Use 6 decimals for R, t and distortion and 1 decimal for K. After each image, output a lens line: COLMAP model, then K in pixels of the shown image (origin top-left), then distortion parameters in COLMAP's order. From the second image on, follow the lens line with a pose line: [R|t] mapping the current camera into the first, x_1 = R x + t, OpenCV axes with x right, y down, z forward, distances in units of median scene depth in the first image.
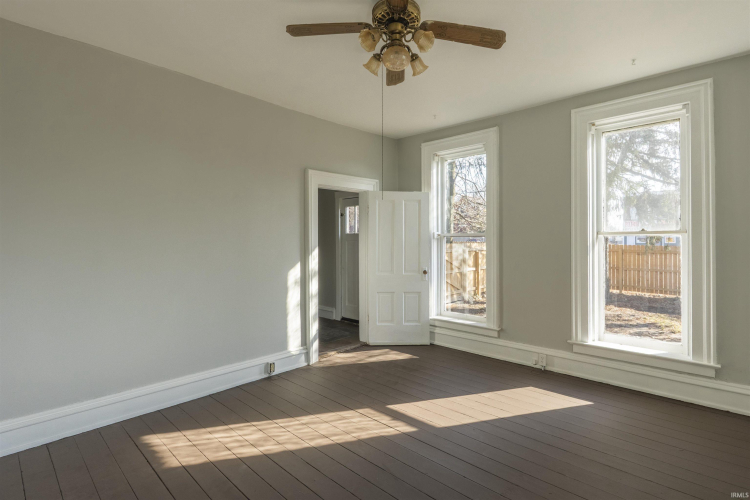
lens RADIAL K [[354.8, 0, 375.6], [0, 354.8, 238.3], [0, 0, 1]] dist [-0.002162, -0.000064]
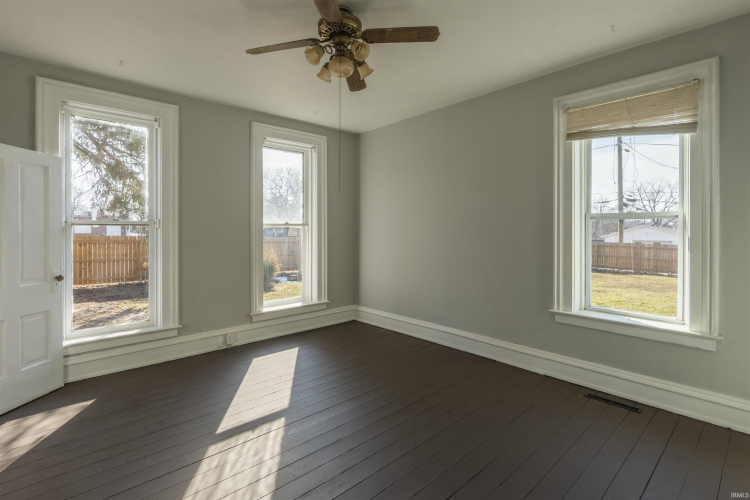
lens RADIAL K [[367.2, 0, 376.8], [0, 367.2, 230.7], [0, 0, 1]] dist [-0.000229, -0.000028]
pose [[0.084035, -0.000020, 0.996463, -0.647448], [-0.005773, 0.999983, 0.000507, 0.005203], [-0.996446, -0.005795, 0.084033, 0.471089]]
